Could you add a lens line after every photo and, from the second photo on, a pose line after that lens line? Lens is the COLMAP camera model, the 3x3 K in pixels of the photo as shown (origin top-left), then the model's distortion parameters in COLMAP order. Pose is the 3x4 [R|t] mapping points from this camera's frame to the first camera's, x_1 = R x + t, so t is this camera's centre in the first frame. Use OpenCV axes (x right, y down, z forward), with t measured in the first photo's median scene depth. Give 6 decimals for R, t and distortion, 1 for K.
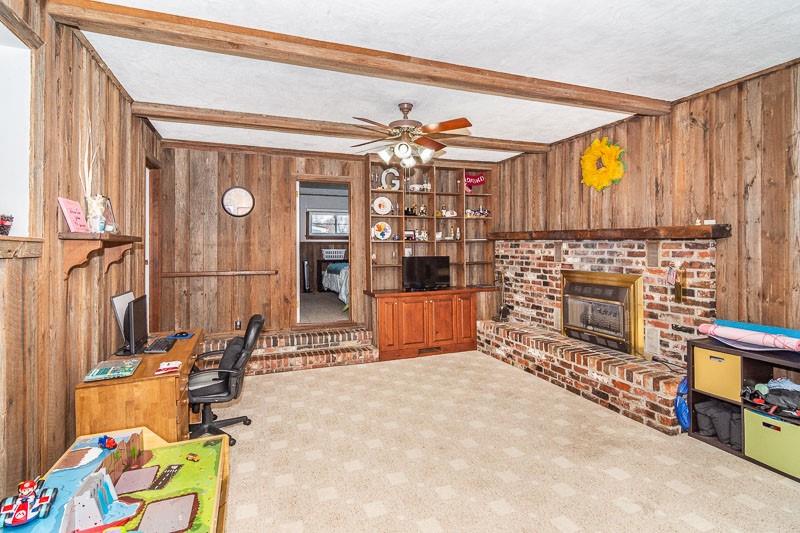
lens RADIAL K [[392.2, 0, 399.3], [0, 392.2, 244.4], [0, 0, 1]] dist [-0.011189, 0.000104]
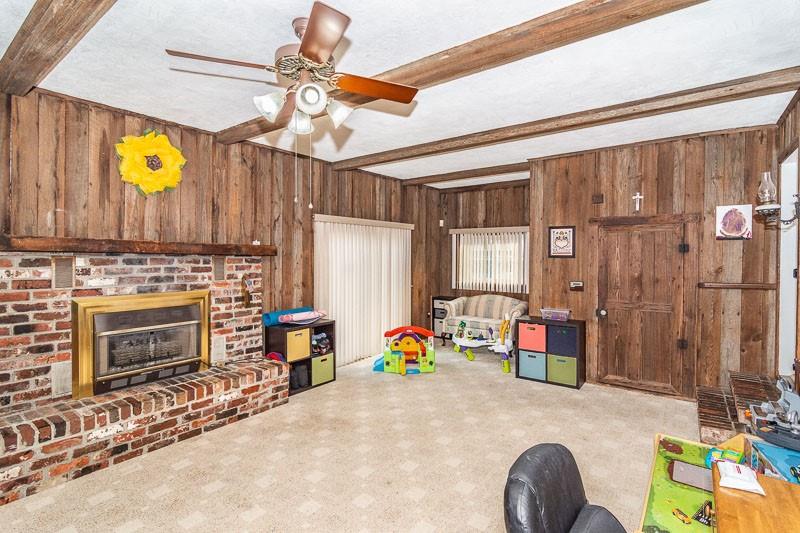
lens RADIAL K [[392.2, 0, 397.7], [0, 392.2, 260.5], [0, 0, 1]] dist [-0.011189, 0.000104]
pose [[-0.526977, -0.009138, 0.849831, -0.529090], [-0.005227, 0.999958, 0.007511, -0.008591], [-0.849864, -0.000484, -0.527002, 1.138975]]
